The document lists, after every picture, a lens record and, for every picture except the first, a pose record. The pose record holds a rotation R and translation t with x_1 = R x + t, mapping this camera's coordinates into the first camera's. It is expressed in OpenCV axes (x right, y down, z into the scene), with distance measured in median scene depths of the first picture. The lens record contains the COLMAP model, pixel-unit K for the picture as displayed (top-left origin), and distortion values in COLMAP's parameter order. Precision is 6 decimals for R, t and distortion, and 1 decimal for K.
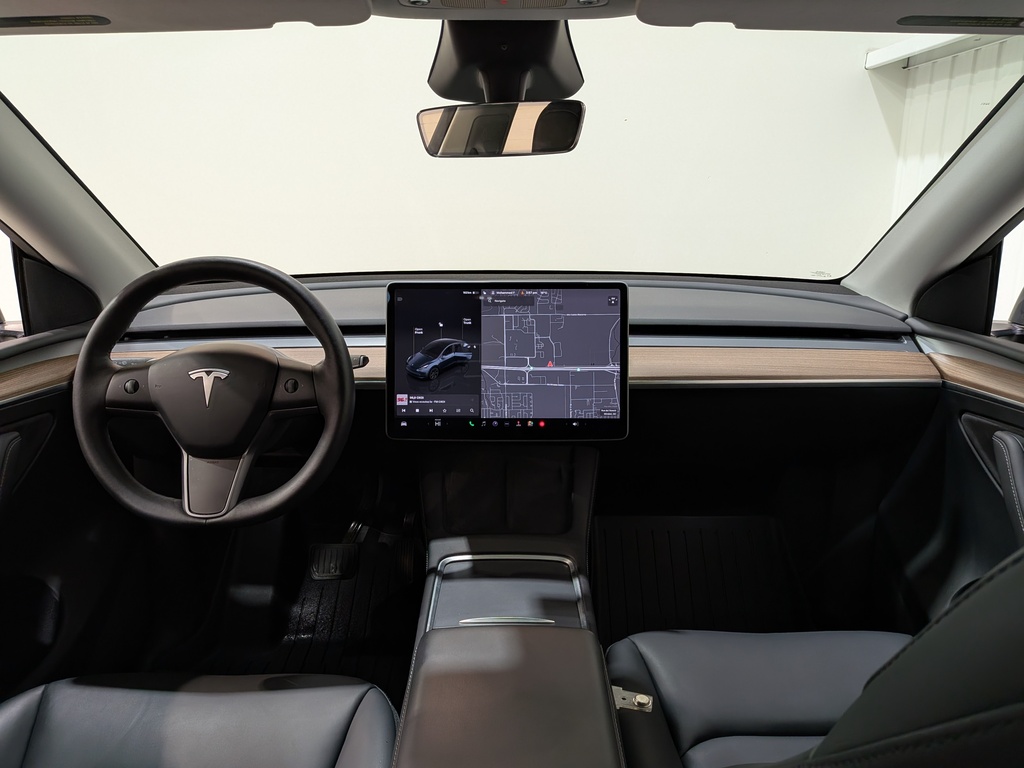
lens RADIAL K [[724.5, 0, 513.5], [0, 724.5, 387.3], [0, 0, 1]] dist [0.101813, -0.166078]
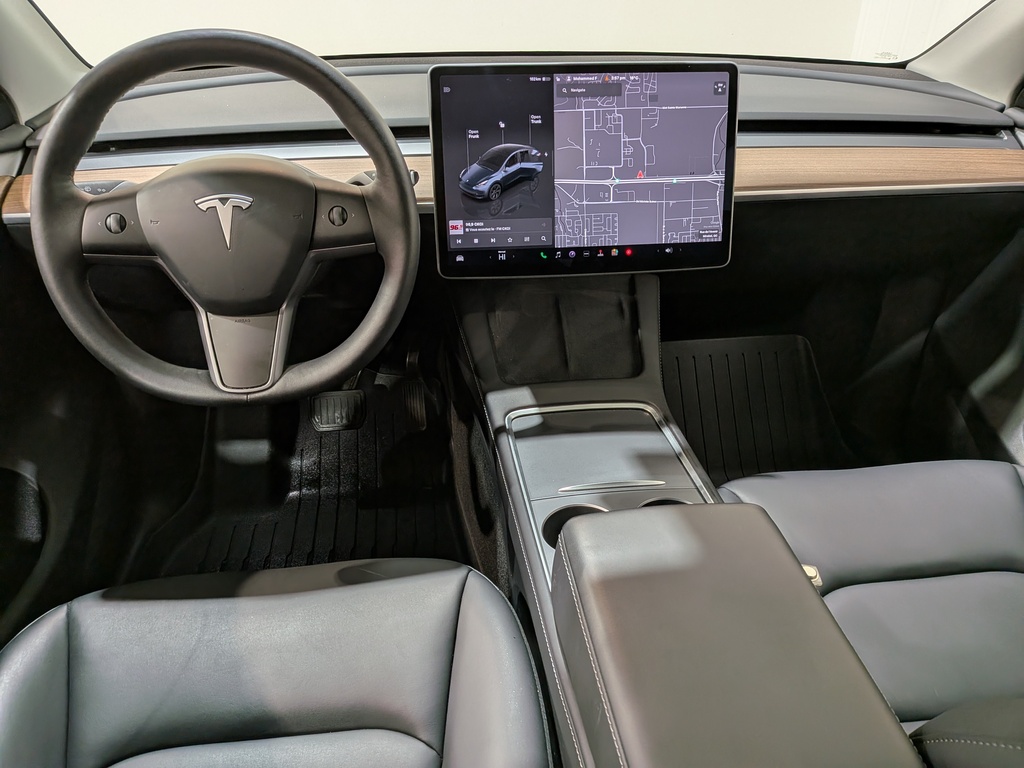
lens RADIAL K [[719.5, 0, 507.9], [0, 719.5, 386.9], [0, 0, 1]] dist [0.062652, -0.090331]
pose [[0.991982, -0.059460, 0.111522, -0.195785], [0.028837, 0.965624, 0.258337, -0.016729], [-0.123049, -0.253049, 0.959596, 0.196356]]
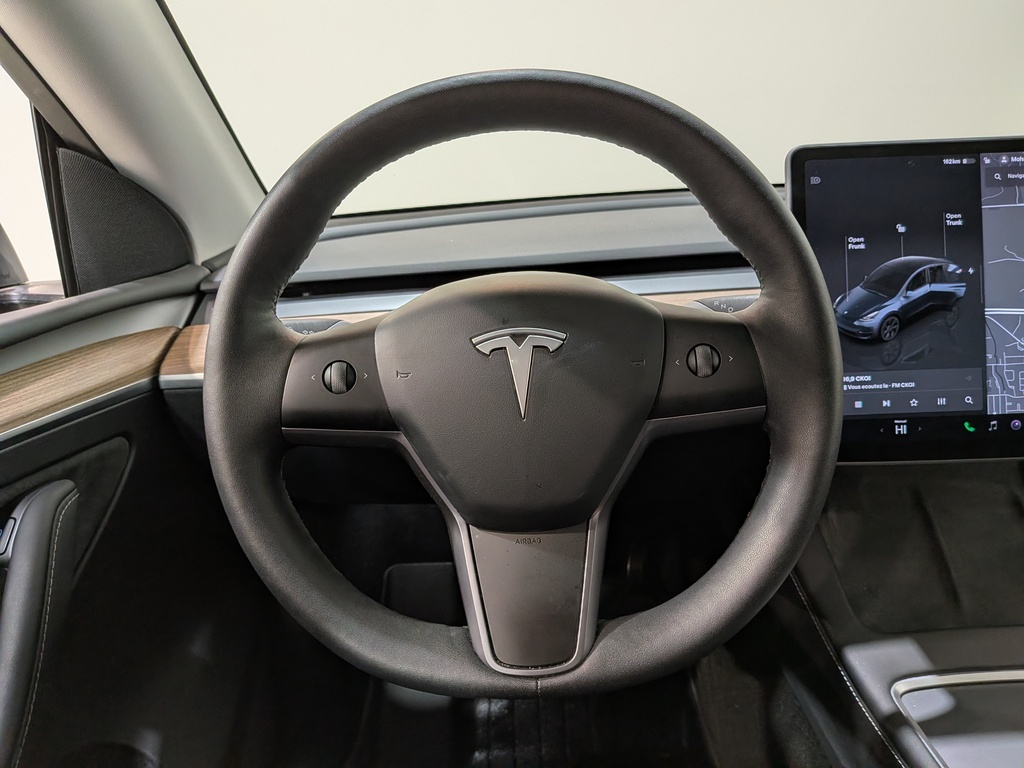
lens RADIAL K [[762.2, 0, 536.0], [0, 762.2, 392.1], [0, 0, 1]] dist [-0.011827, -0.011196]
pose [[0.999131, -0.041306, -0.005600, -0.349773], [0.041440, 0.998788, 0.026560, 0.000592], [0.004496, -0.026769, 0.999632, 0.481343]]
